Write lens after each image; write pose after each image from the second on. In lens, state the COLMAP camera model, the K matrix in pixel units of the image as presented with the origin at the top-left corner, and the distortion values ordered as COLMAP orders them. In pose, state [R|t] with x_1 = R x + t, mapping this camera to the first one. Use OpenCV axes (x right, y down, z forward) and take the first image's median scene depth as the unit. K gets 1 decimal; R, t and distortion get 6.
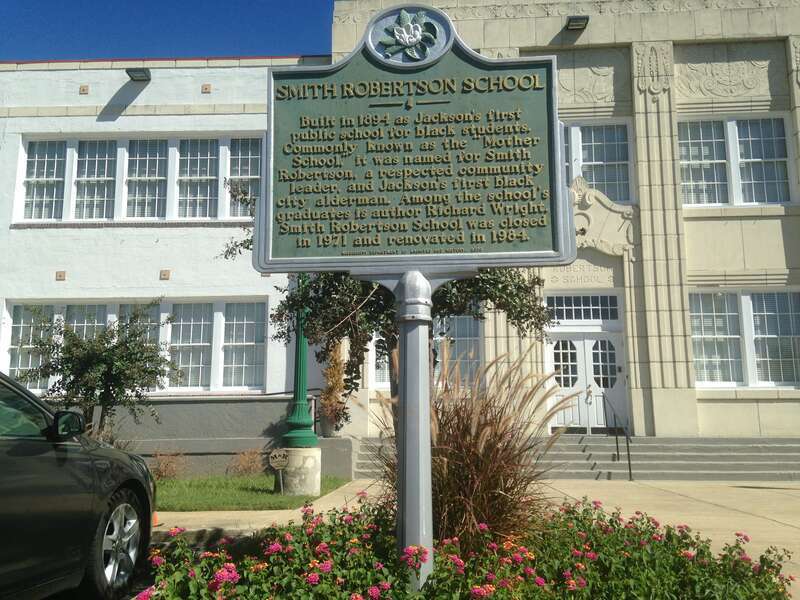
lens RADIAL K [[744.9, 0, 405.1], [0, 744.9, 293.5], [0, 0, 1]] dist [0.075911, 0.000000]
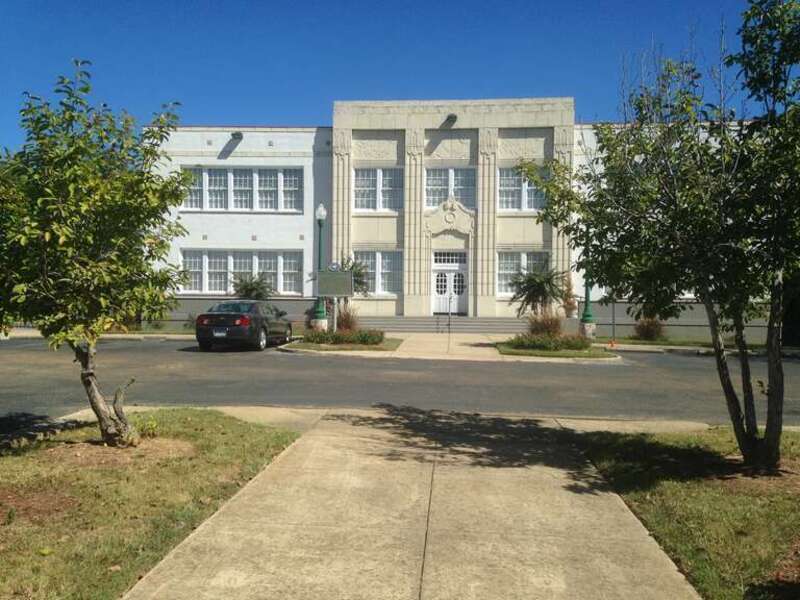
lens RADIAL K [[744.9, 0, 401.2], [0, 744.9, 304.5], [0, 0, 1]] dist [0.075911, 0.000000]
pose [[0.999621, 0.013226, -0.024140, 0.145301], [-0.008799, 0.984520, 0.175053, -0.215138], [0.026082, -0.174774, 0.984263, -1.095581]]
